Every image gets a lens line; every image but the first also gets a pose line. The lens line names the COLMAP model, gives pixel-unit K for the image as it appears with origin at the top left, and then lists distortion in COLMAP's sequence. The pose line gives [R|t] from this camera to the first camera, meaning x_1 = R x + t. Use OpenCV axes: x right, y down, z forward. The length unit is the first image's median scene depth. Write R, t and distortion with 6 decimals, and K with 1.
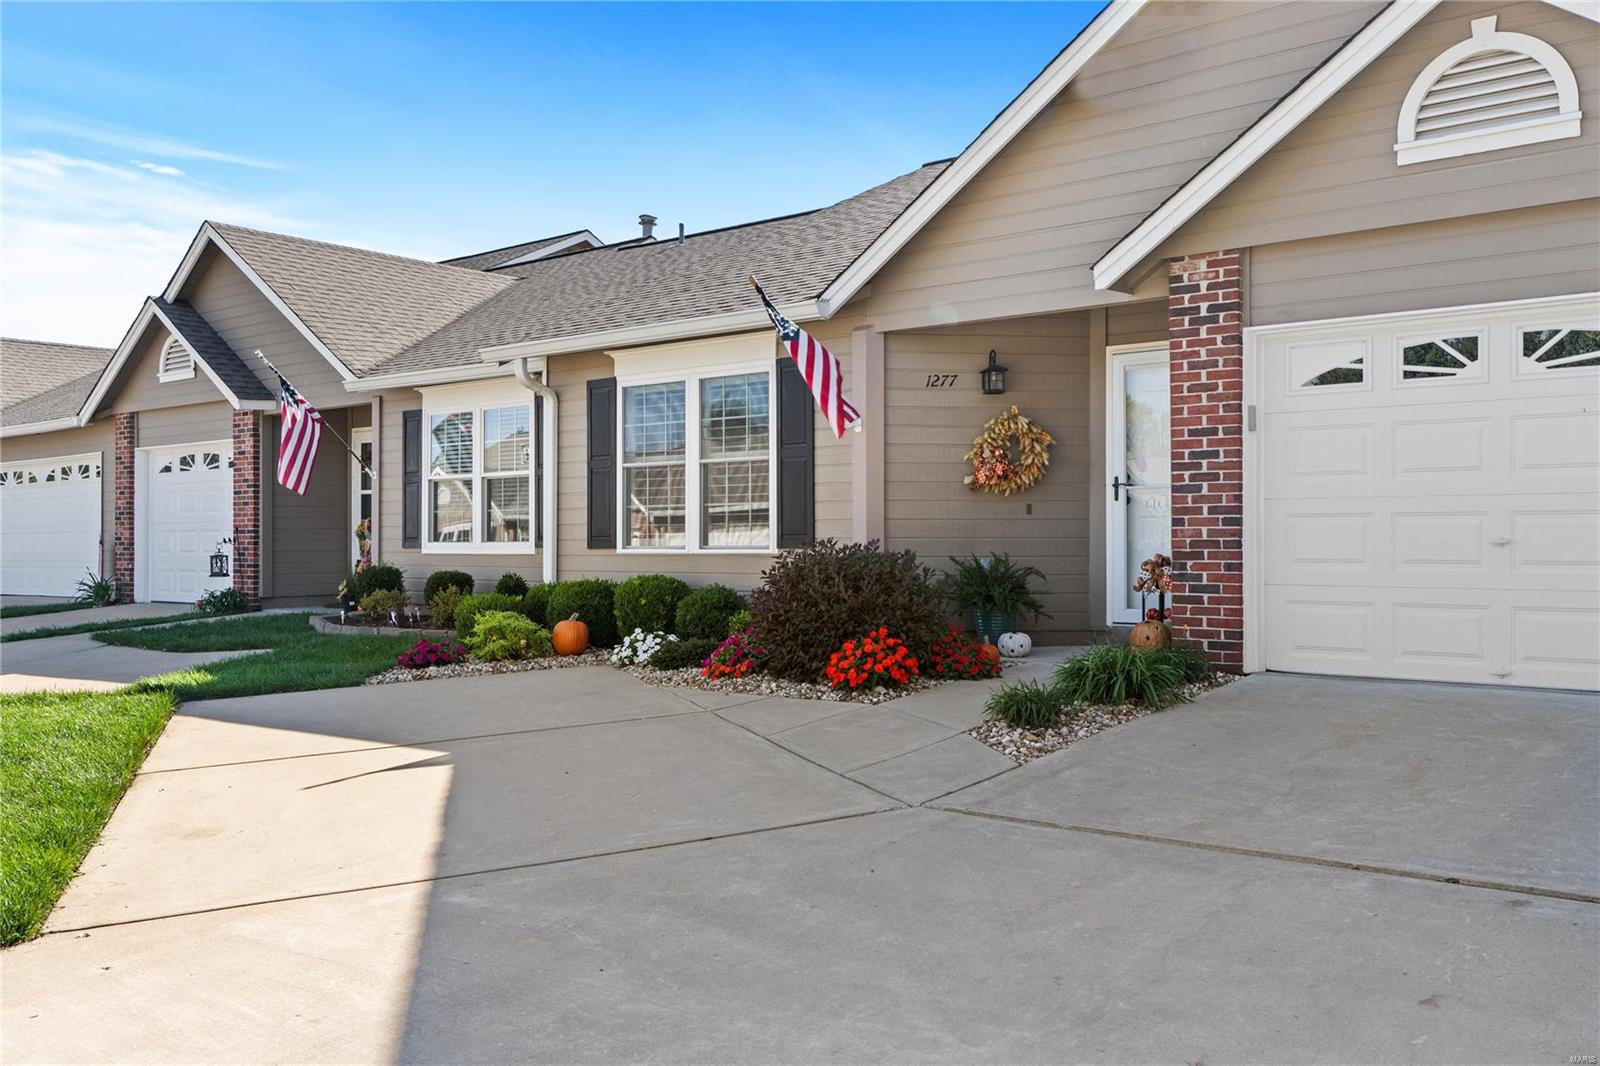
lens RADIAL K [[1396.1, 0, 803.7], [0, 1396.1, 528.1], [0, 0, 1]] dist [-0.000867, 0.007558]
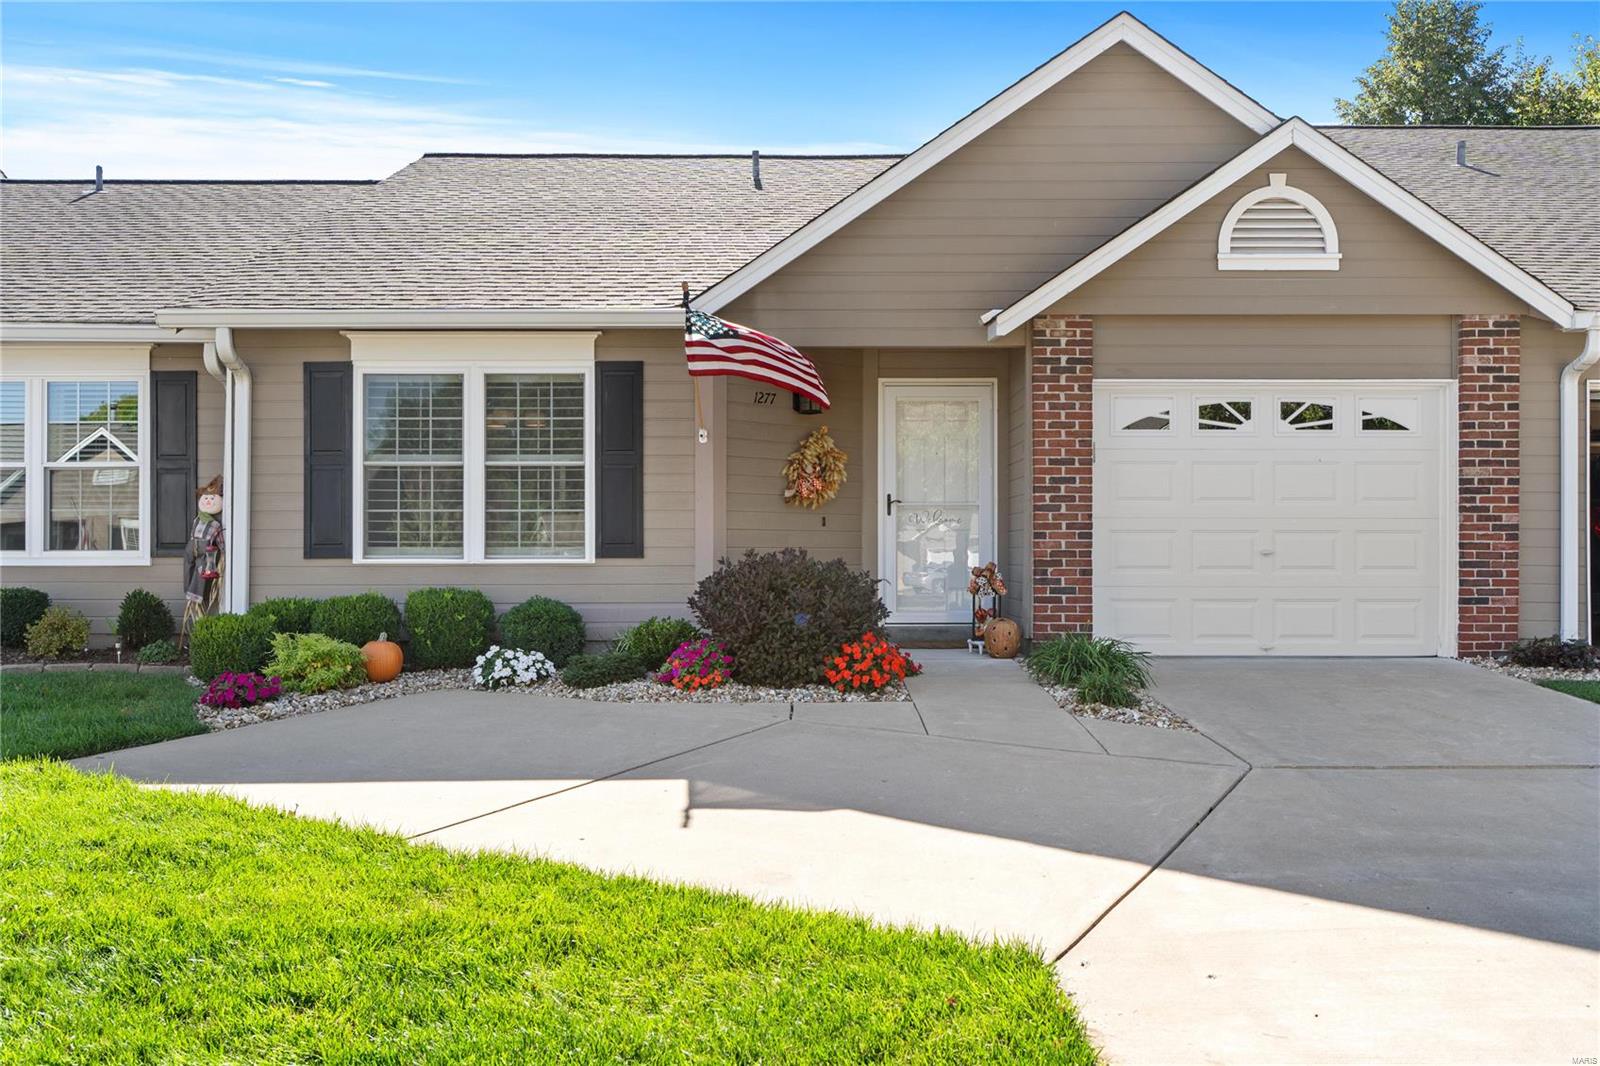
lens RADIAL K [[1418.0, 0, 800.0], [0, 1418.0, 533.0], [0, 0, 1]] dist [0.002184, 0.004084]
pose [[0.765667, 0.009999, 0.643159, -0.681825], [-0.008388, 0.999949, -0.005561, 0.002110], [-0.643182, -0.001137, 0.765712, 0.200984]]
